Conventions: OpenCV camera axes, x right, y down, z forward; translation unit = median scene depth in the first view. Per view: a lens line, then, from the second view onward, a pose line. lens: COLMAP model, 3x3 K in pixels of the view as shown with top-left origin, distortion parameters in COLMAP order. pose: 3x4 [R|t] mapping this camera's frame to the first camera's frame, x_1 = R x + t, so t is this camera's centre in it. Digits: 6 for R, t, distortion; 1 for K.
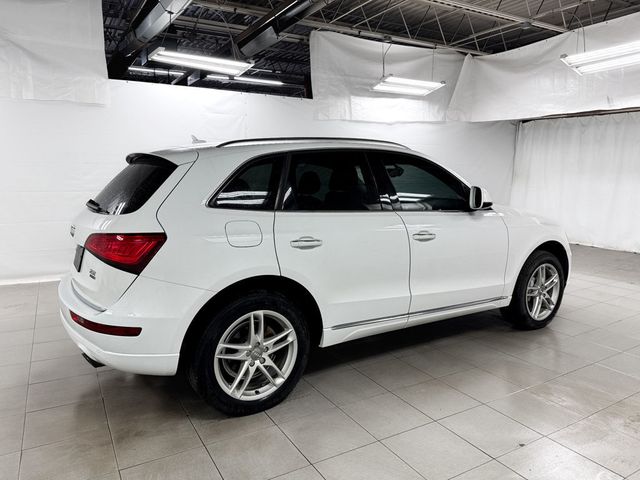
lens RADIAL K [[455.4, 0, 320.0], [0, 455.4, 240.0], [0, 0, 1]] dist [-0.000918, 0.000708]
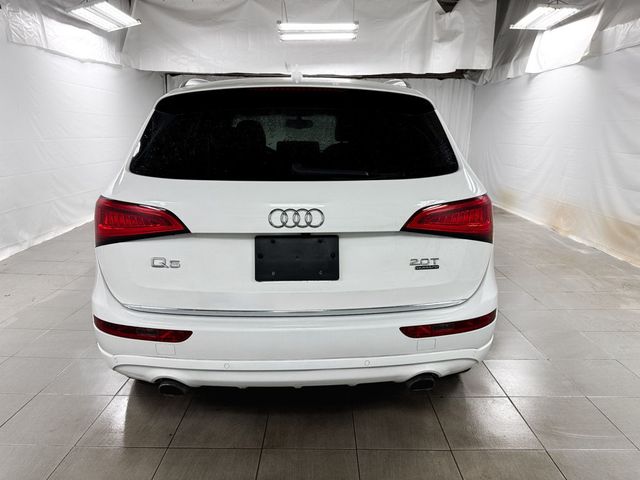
lens RADIAL K [[447.2, 0, 320.0], [0, 447.2, 240.0], [0, 0, 1]] dist [-0.002659, -0.001766]
pose [[0.477743, -0.209264, 0.853211, -0.385990], [0.129956, 0.977364, 0.166948, -0.028646], [-0.868834, 0.031122, 0.494124, 0.277308]]
